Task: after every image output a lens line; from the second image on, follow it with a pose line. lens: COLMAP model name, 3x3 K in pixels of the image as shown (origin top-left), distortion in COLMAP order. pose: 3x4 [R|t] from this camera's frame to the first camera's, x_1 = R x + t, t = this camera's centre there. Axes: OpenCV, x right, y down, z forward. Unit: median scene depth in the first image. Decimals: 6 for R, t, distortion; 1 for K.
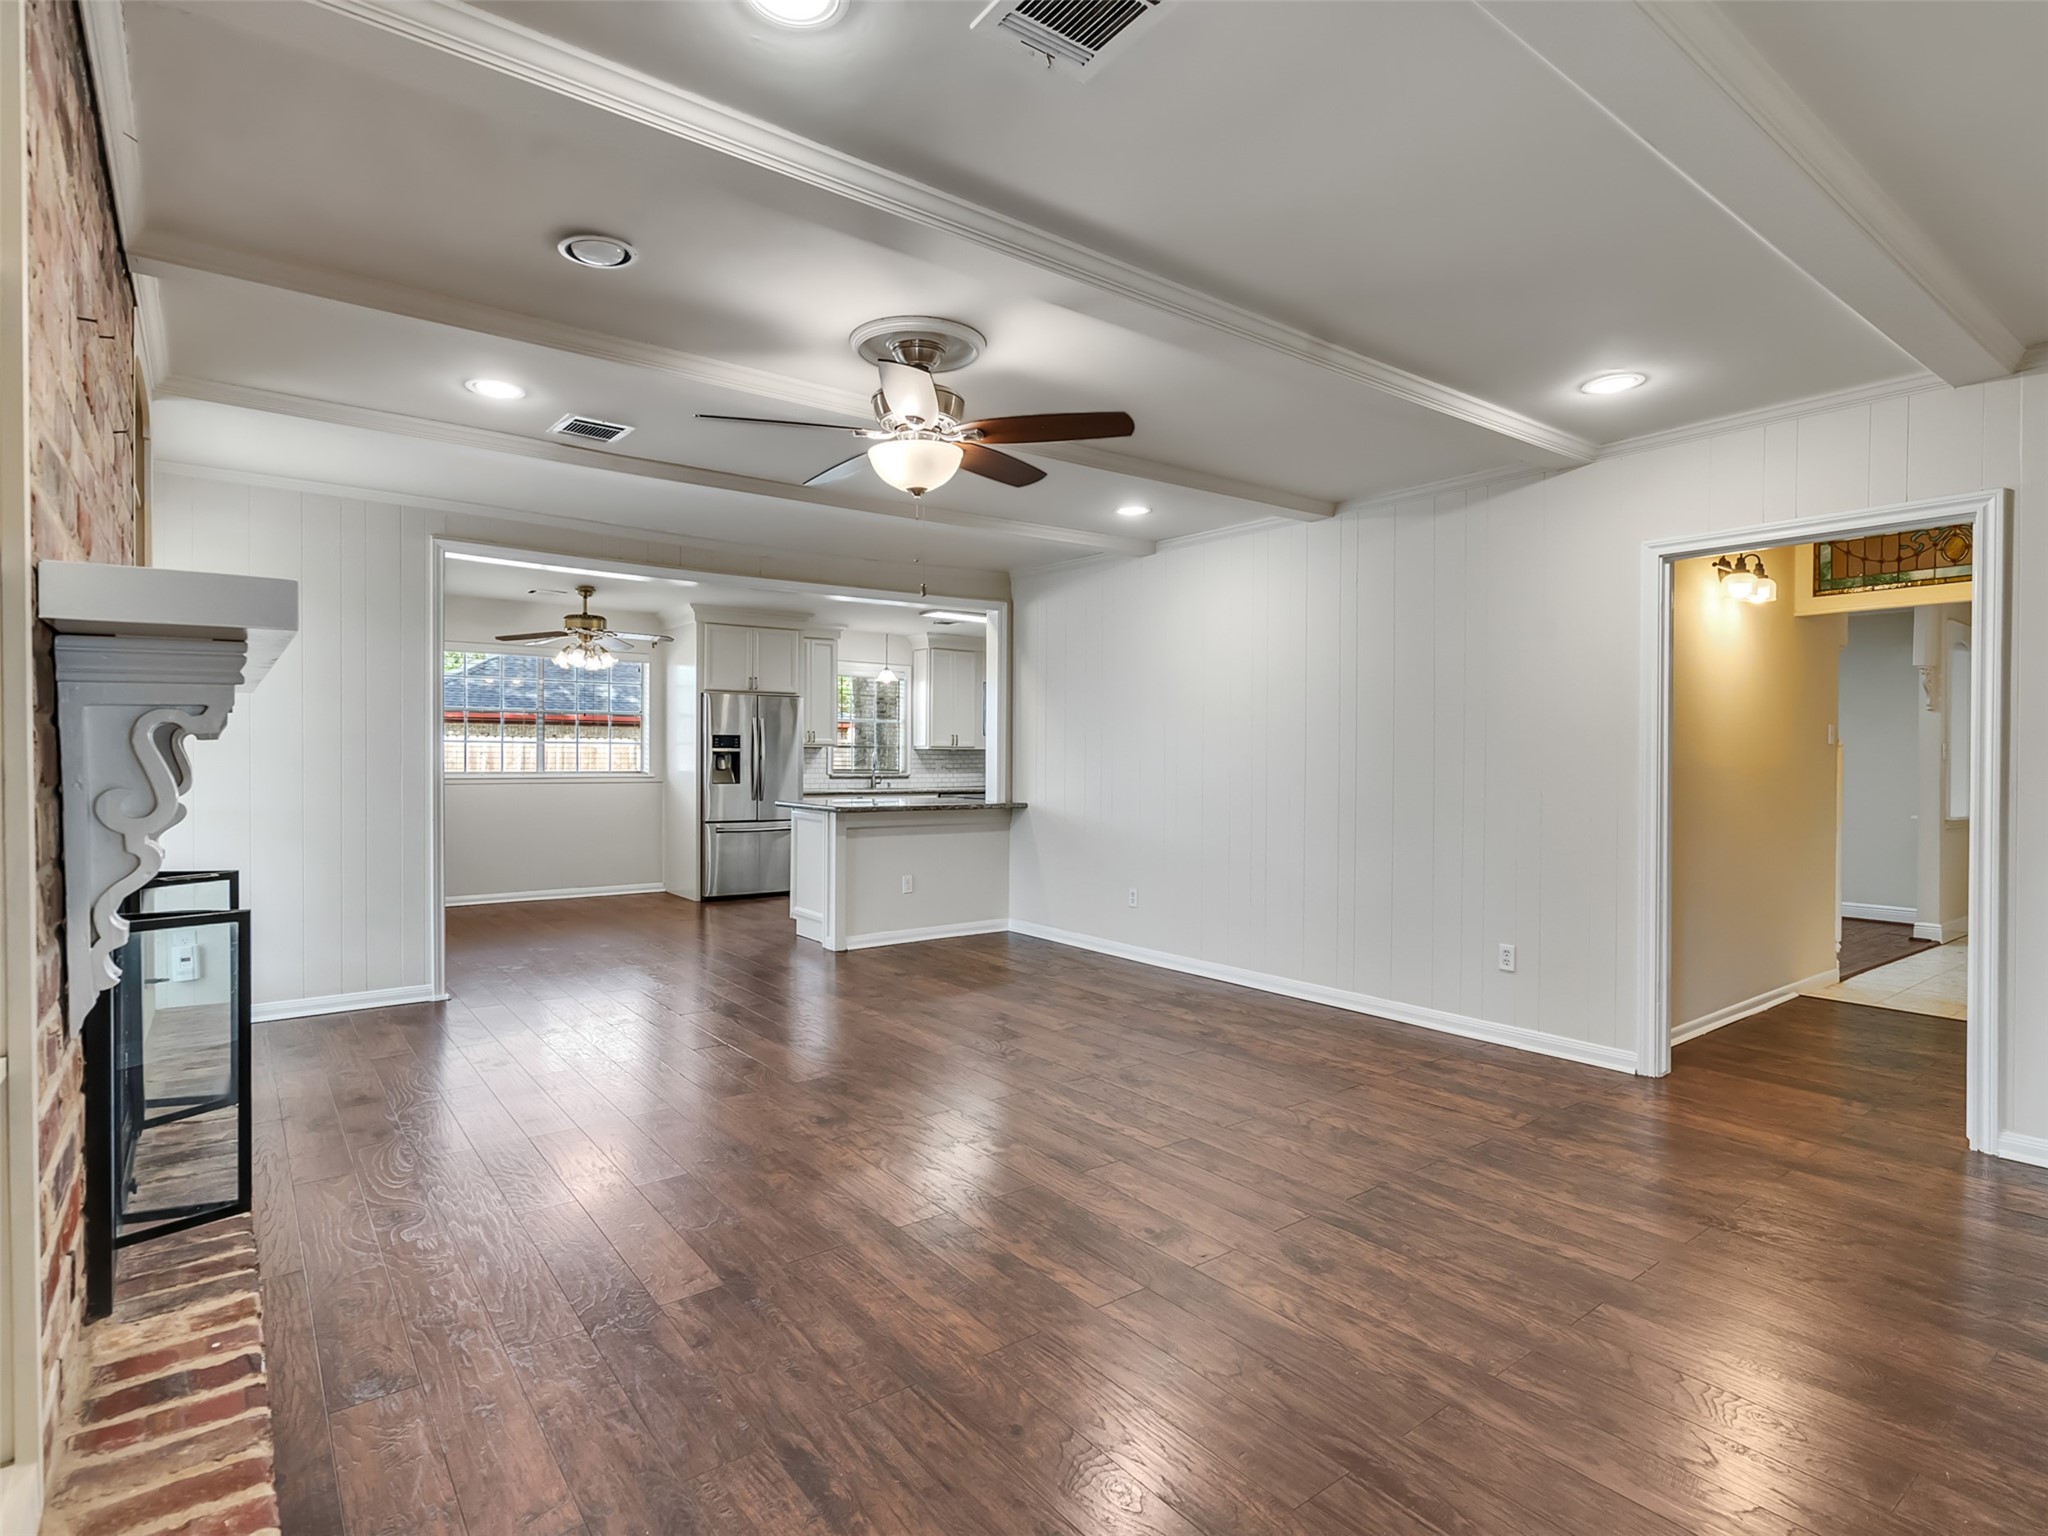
lens RADIAL K [[1048.0, 0, 1019.2], [0, 1048.0, 760.5], [0, 0, 1]] dist [0.002039, 0.000046]
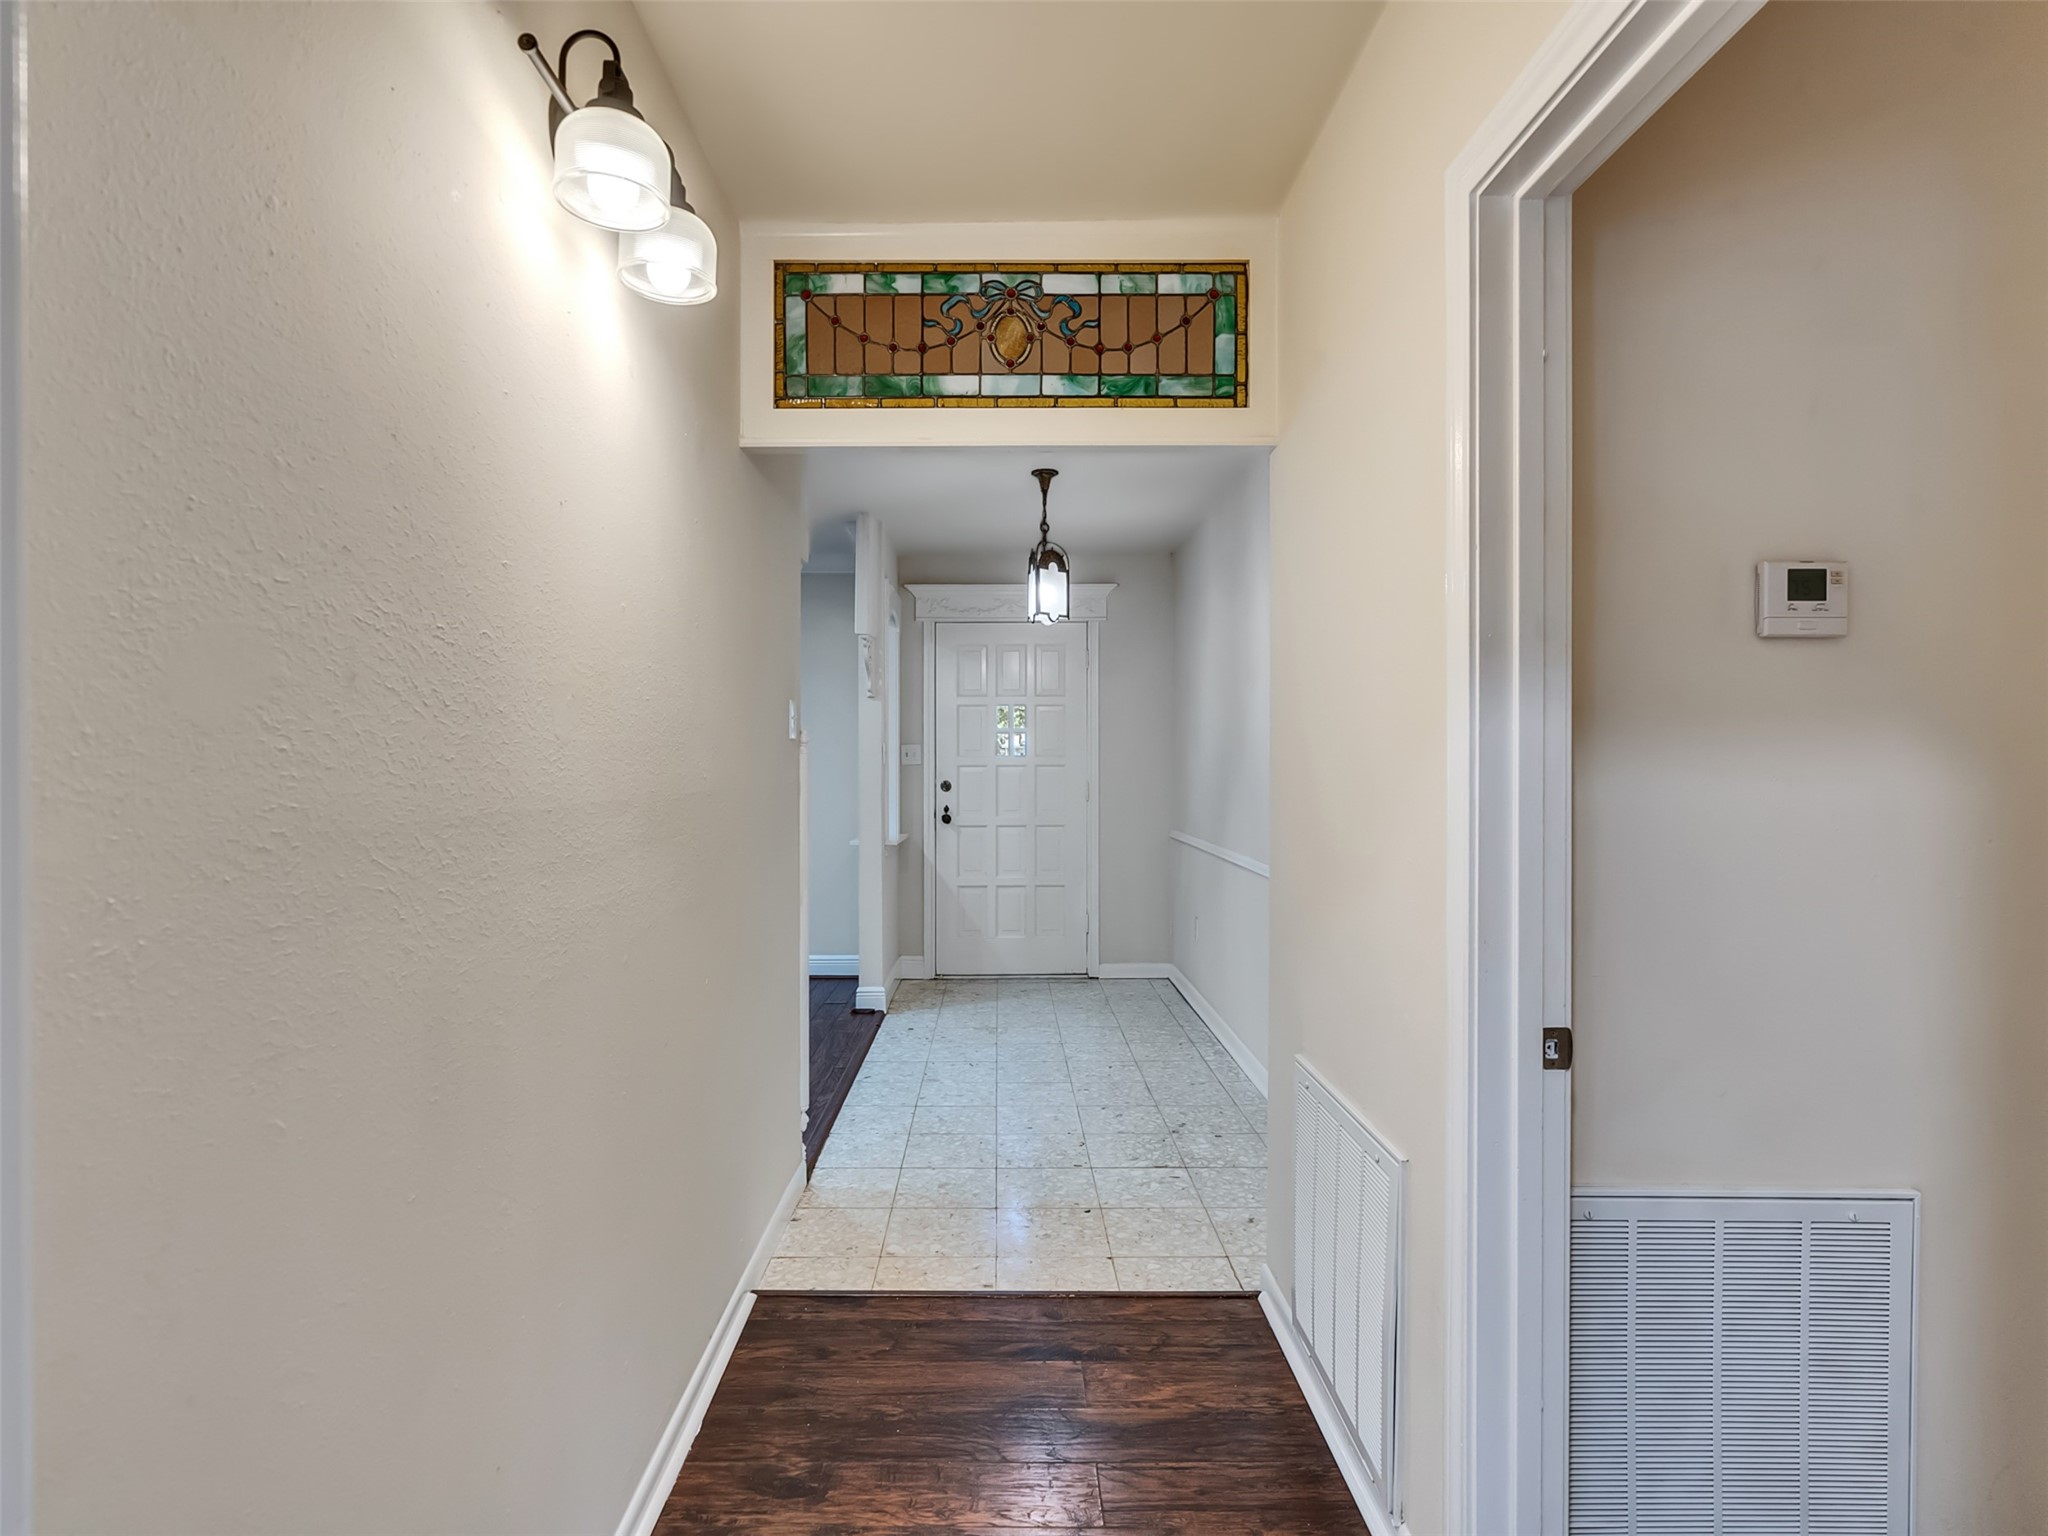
lens RADIAL K [[1048.0, 0, 1012.4], [0, 1048.0, 763.2], [0, 0, 1]] dist [0.002039, 0.000046]
pose [[0.599783, -0.004003, 0.800152, 0.479602], [0.004367, 0.999989, 0.001729, -0.002957], [-0.800150, 0.002457, 0.599794, 0.680783]]
